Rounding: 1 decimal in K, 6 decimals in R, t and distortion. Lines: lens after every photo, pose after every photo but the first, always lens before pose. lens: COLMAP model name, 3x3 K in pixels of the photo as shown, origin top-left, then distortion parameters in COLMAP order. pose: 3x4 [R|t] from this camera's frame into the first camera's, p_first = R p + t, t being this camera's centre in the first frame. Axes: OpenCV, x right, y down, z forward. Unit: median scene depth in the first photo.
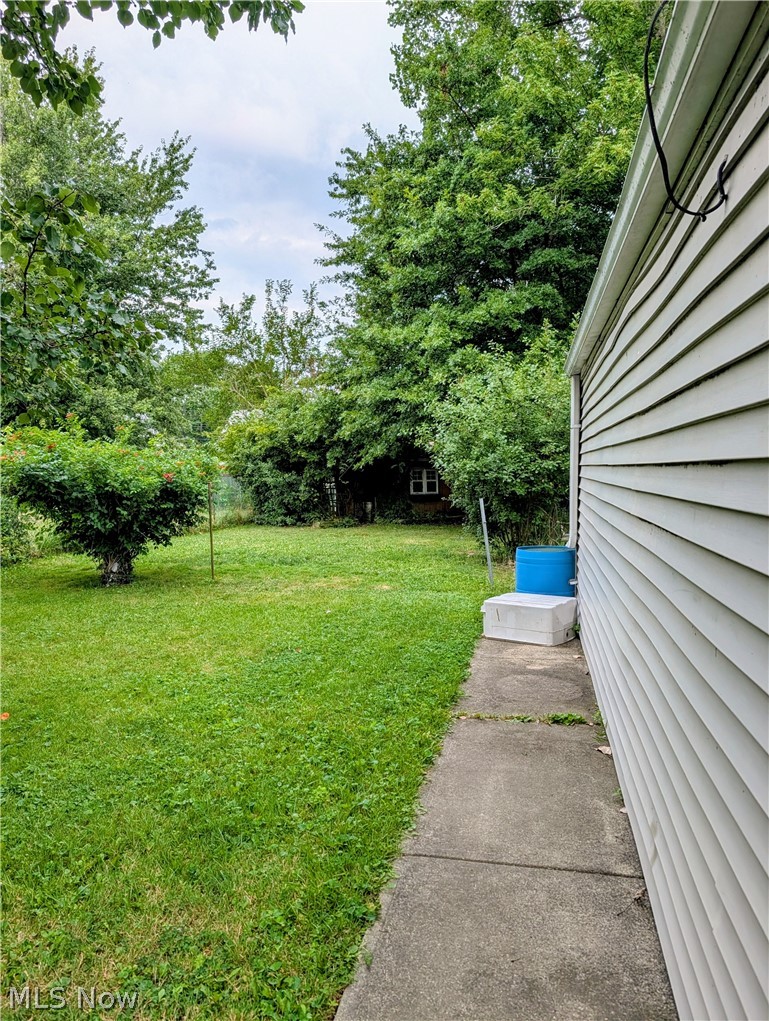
lens RADIAL K [[740.2, 0, 384.5], [0, 740.2, 510.5], [0, 0, 1]] dist [0.009005, -0.000984]
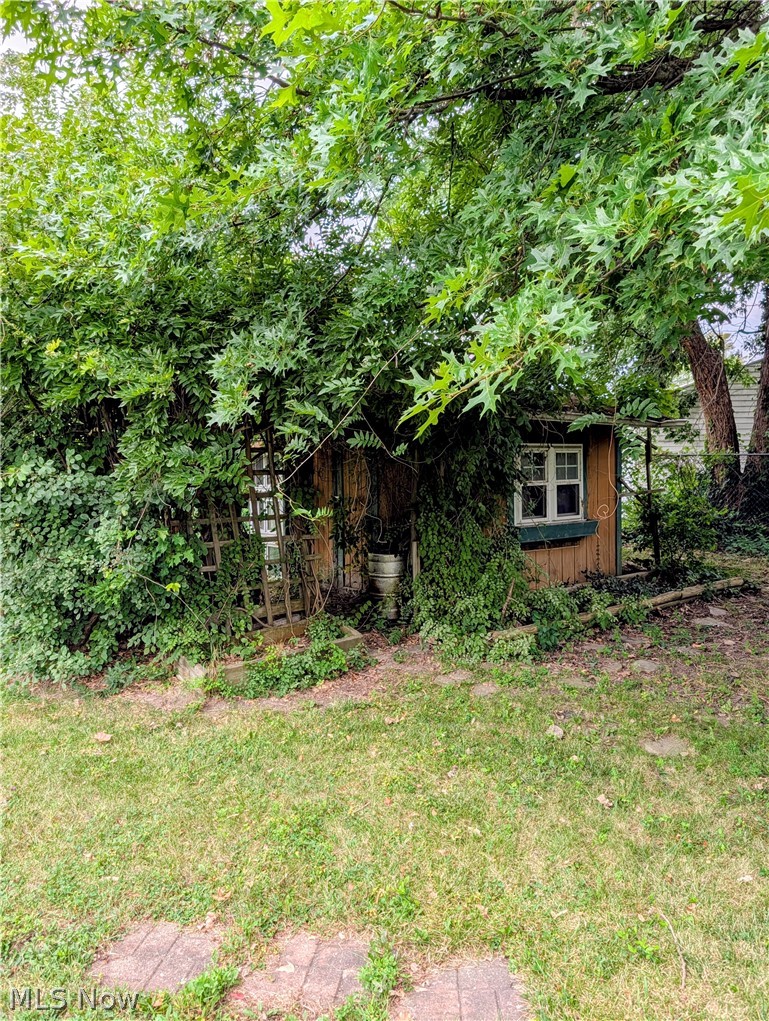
lens RADIAL K [[740.2, 0, 384.5], [0, 740.2, 510.5], [0, 0, 1]] dist [0.009005, -0.000984]
pose [[0.998363, -0.006103, 0.056864, -0.044531], [0.005118, 0.999835, 0.017440, -0.039274], [-0.056961, -0.017120, 0.998230, 0.783371]]
